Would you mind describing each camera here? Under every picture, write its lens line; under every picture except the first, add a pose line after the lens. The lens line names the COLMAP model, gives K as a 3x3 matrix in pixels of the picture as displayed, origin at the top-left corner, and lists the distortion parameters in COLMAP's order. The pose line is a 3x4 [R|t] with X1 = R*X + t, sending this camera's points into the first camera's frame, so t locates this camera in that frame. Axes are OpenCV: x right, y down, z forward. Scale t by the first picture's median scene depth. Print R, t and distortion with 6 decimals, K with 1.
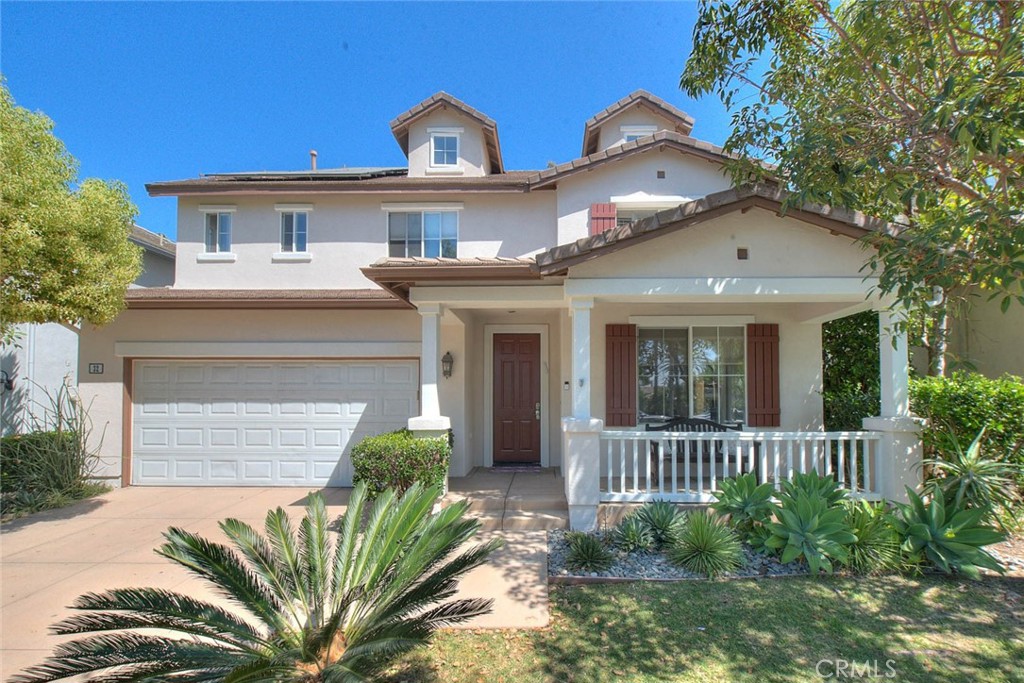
lens RADIAL K [[421.9, 0, 511.5], [0, 421.9, 385.5], [0, 0, 1]] dist [-0.004840, -0.001033]
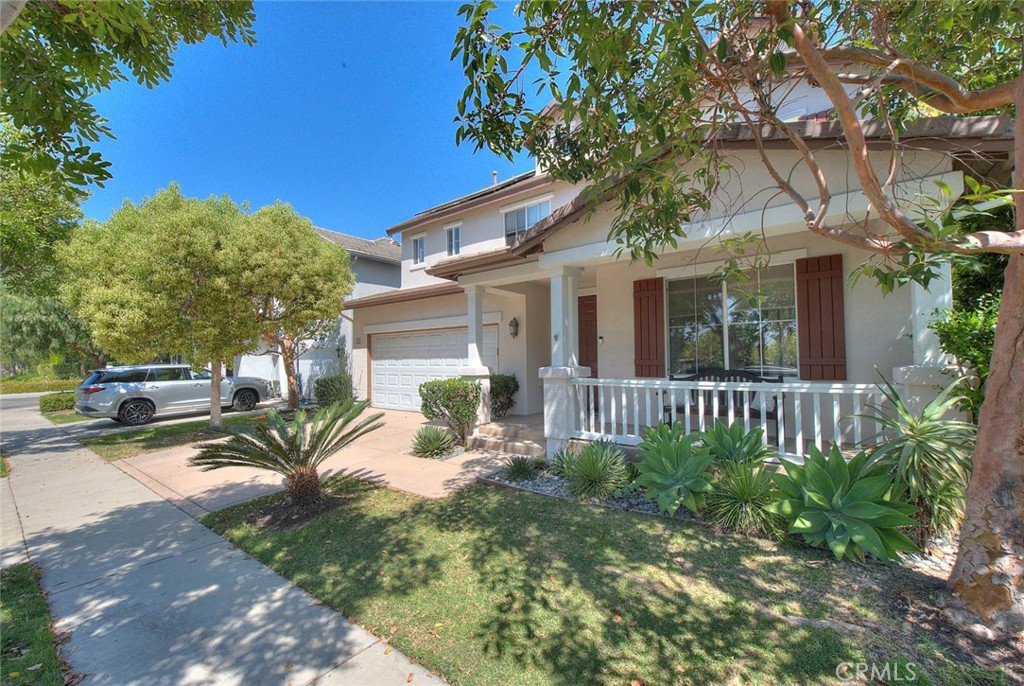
lens RADIAL K [[409.2, 0, 512.0], [0, 409.2, 343.0], [0, 0, 1]] dist [-0.001464, -0.000021]
pose [[0.798200, -0.034825, -0.601385, 0.740283], [0.031189, 0.999378, -0.016475, 0.023419], [0.601585, -0.005606, 0.798789, -0.014181]]
